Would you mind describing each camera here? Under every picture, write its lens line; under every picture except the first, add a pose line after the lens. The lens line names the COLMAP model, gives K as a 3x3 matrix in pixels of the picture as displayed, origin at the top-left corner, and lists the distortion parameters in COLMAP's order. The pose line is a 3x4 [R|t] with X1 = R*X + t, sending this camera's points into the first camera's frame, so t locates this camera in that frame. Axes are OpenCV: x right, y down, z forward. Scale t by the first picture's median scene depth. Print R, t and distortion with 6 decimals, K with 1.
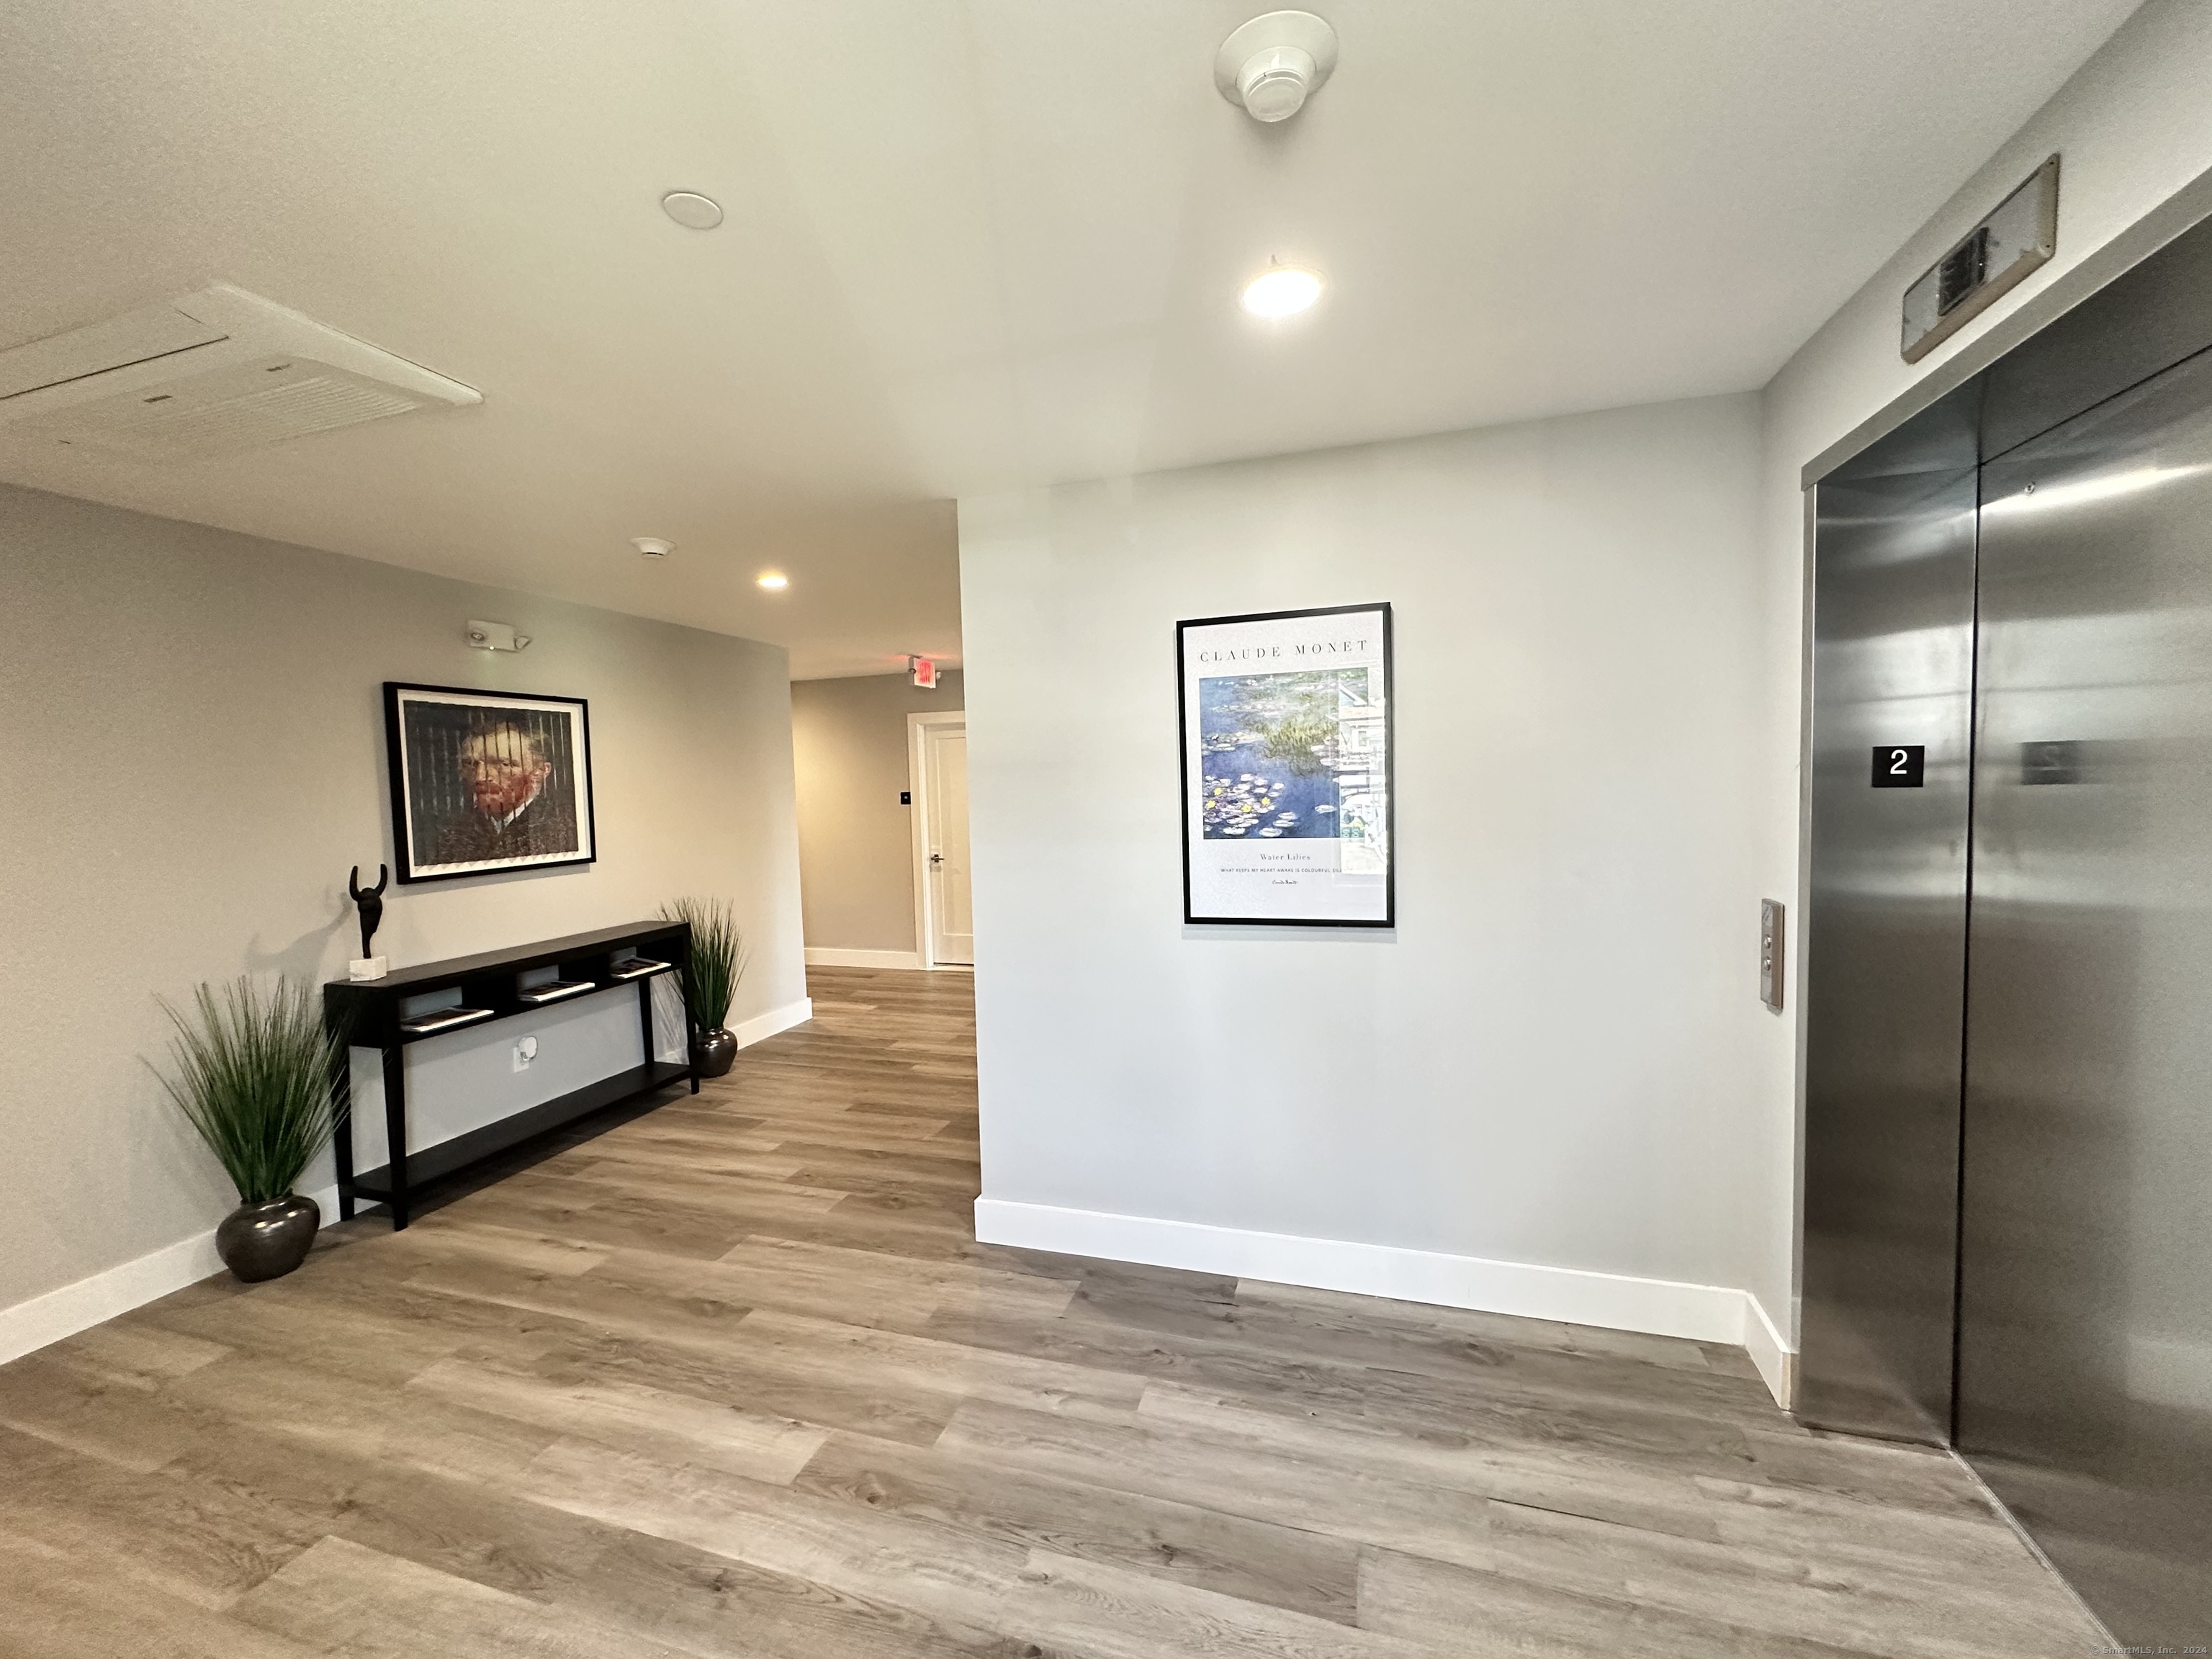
lens RADIAL K [[883.8, 0, 1103.7], [0, 883.8, 831.0], [0, 0, 1]] dist [-0.000664, 0.000267]
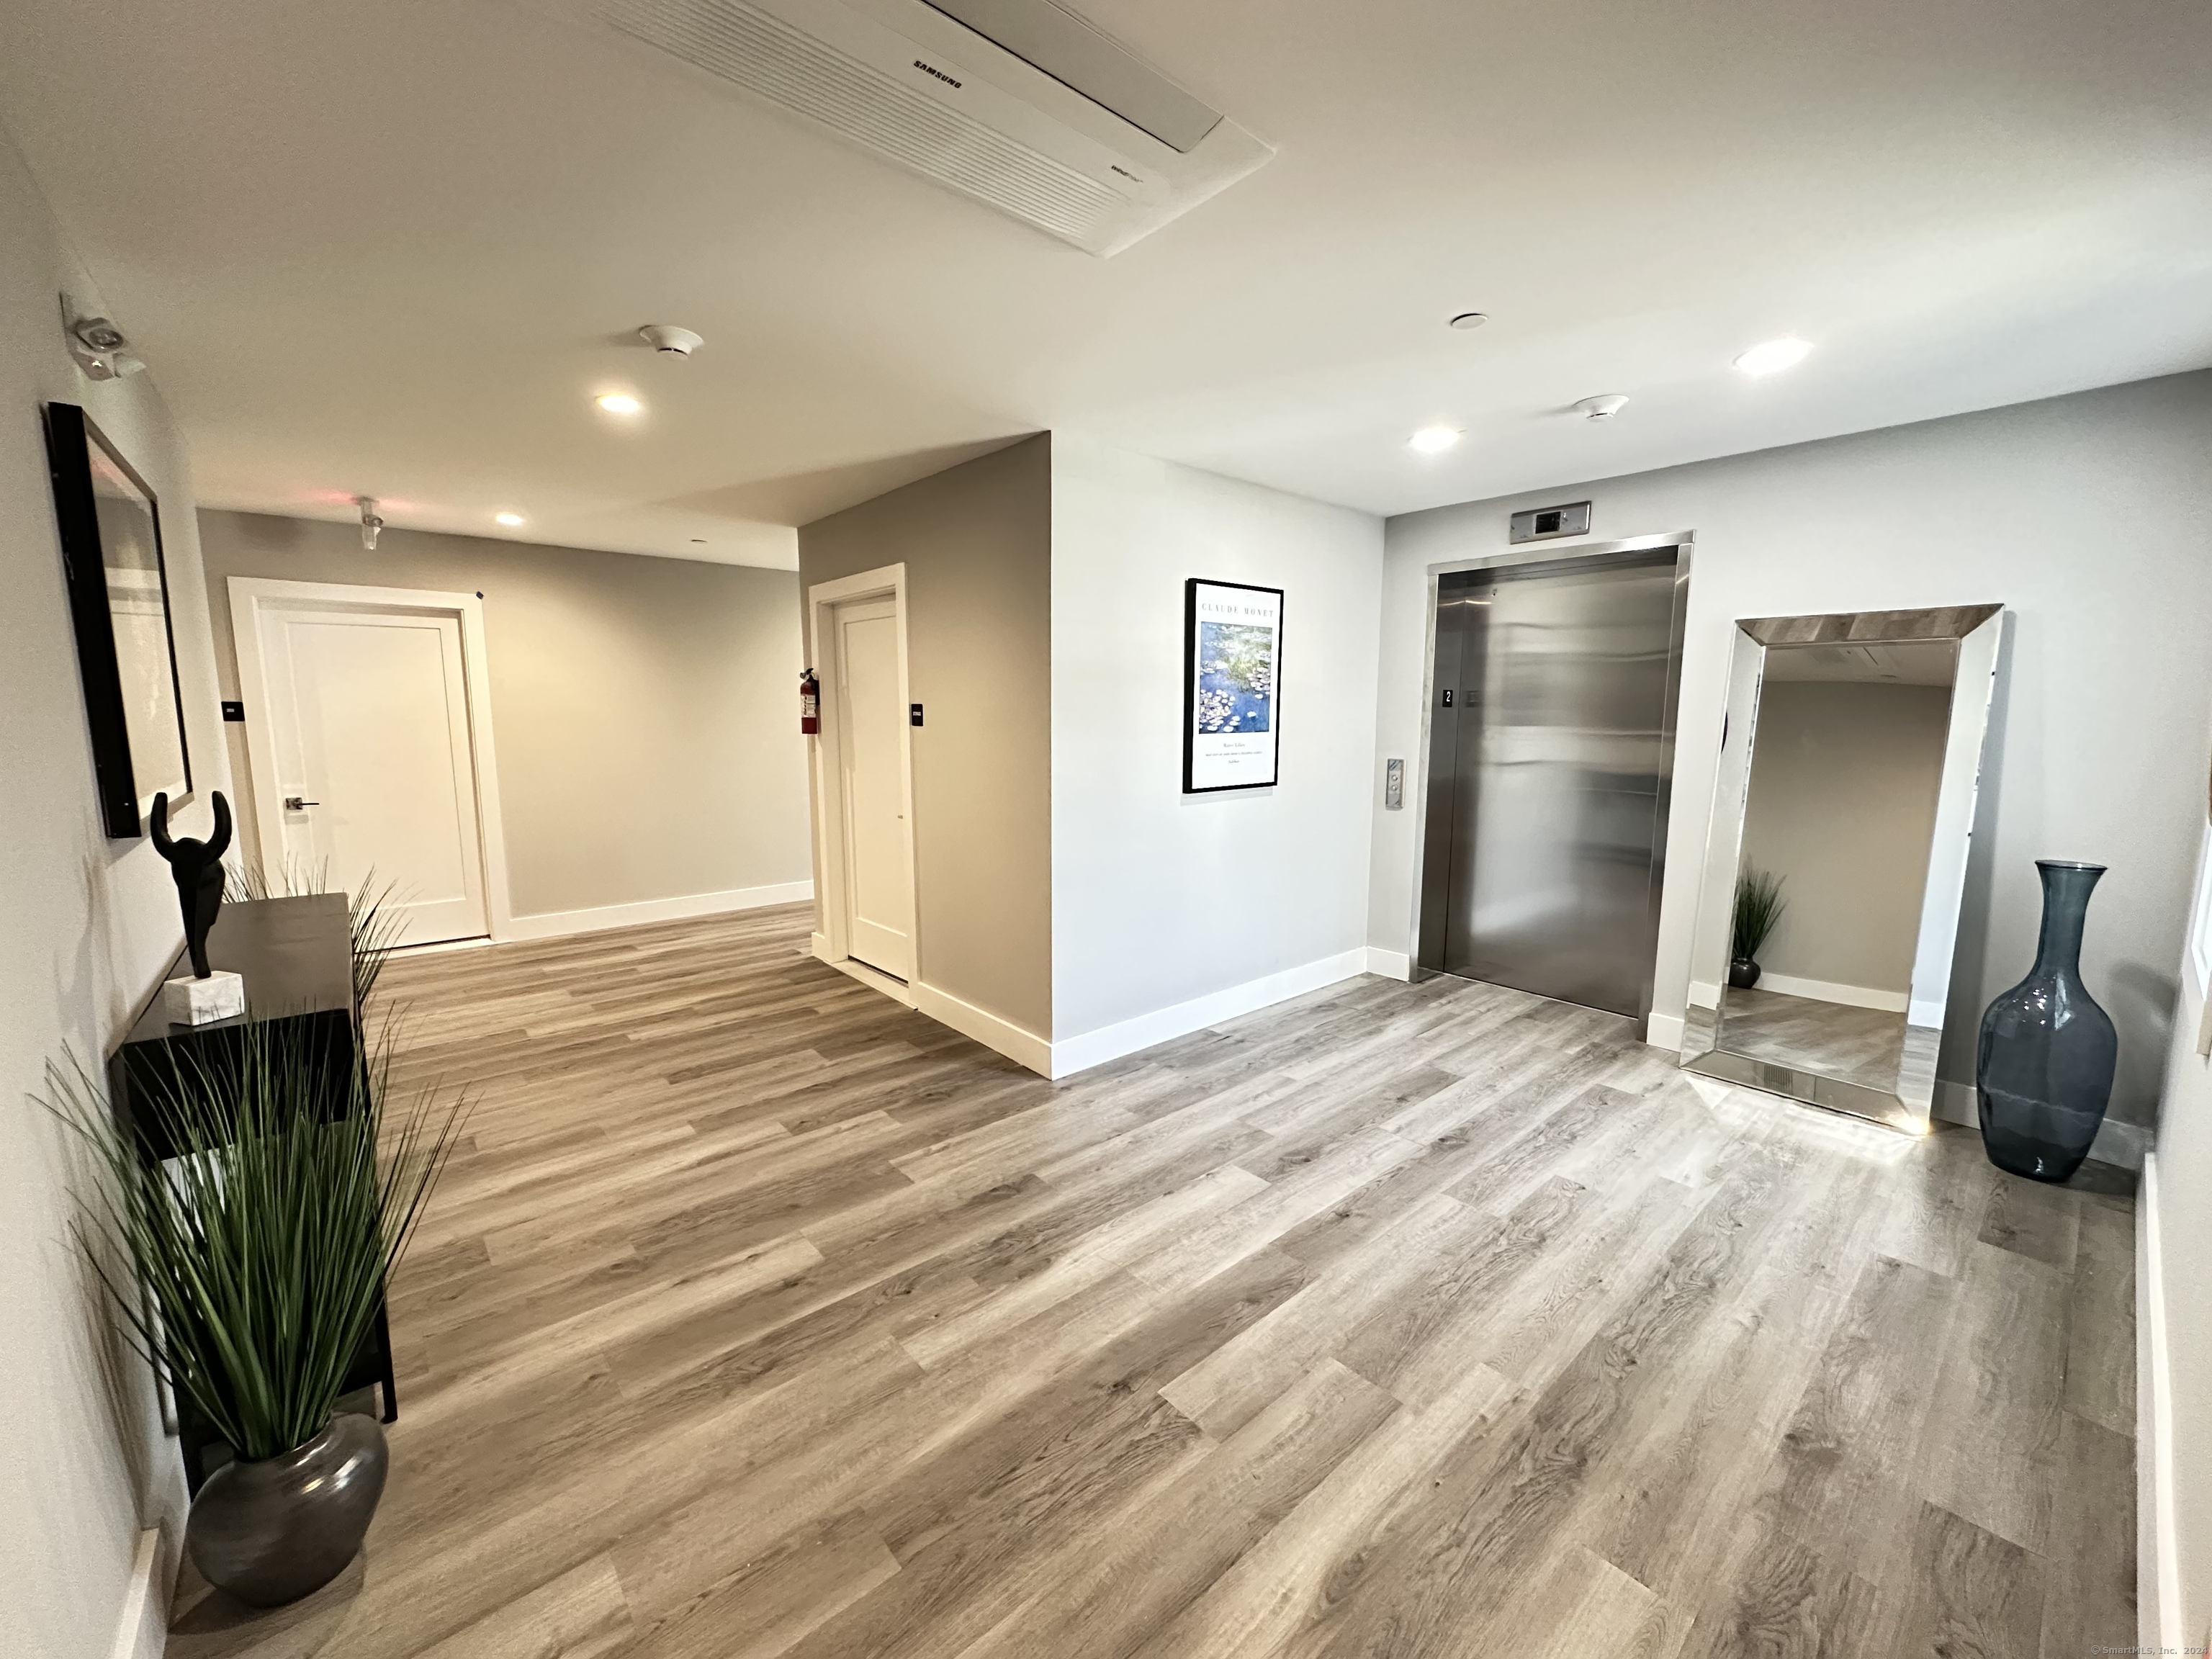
lens RADIAL K [[883.8, 0, 1106.4], [0, 883.8, 830.9], [0, 0, 1]] dist [-0.000664, 0.000267]
pose [[0.525133, -0.087407, 0.846519, -0.898816], [0.031871, 0.996034, 0.083073, 0.031390], [-0.850423, -0.016645, 0.525836, 0.272485]]
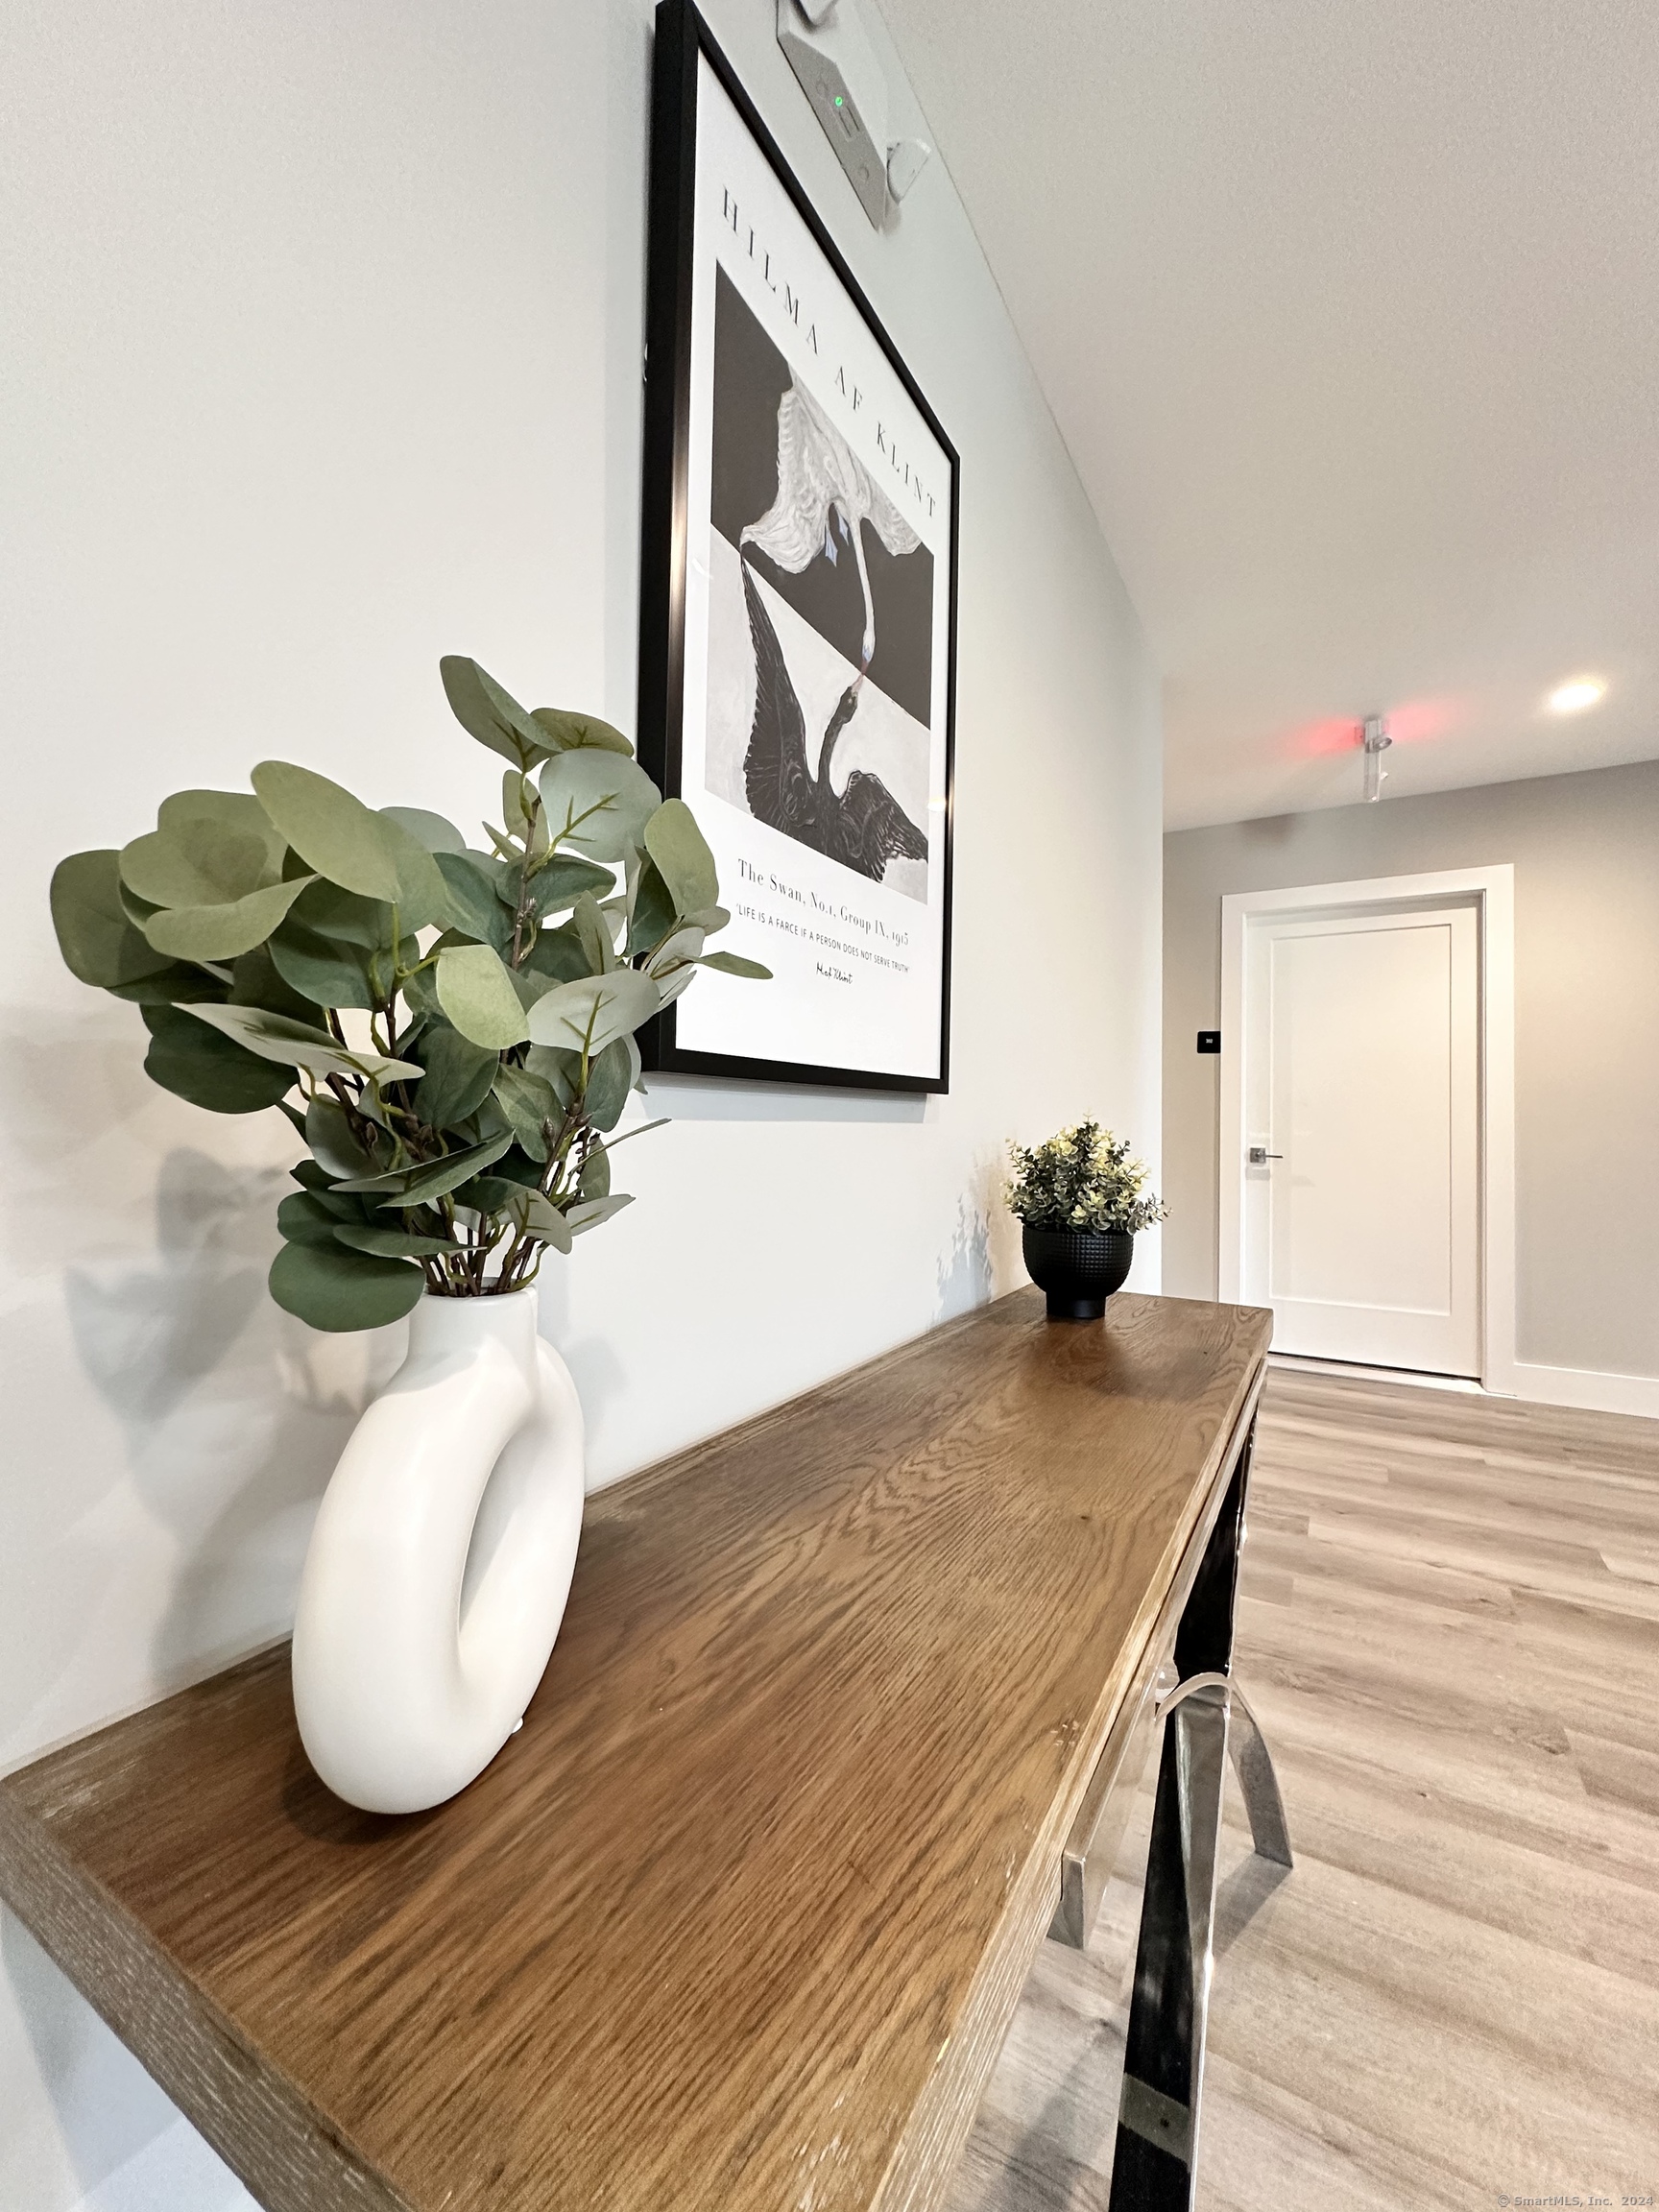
lens RADIAL K [[883.8, 0, 837.3], [0, 883.8, 1101.5], [0, 0, 1]] dist [-0.000664, 0.000267]
pose [[0.974267, 0.034079, -0.222805, -0.672333], [-0.050431, 0.996402, -0.068120, 0.098378], [0.219681, 0.077603, 0.972480, 0.837844]]
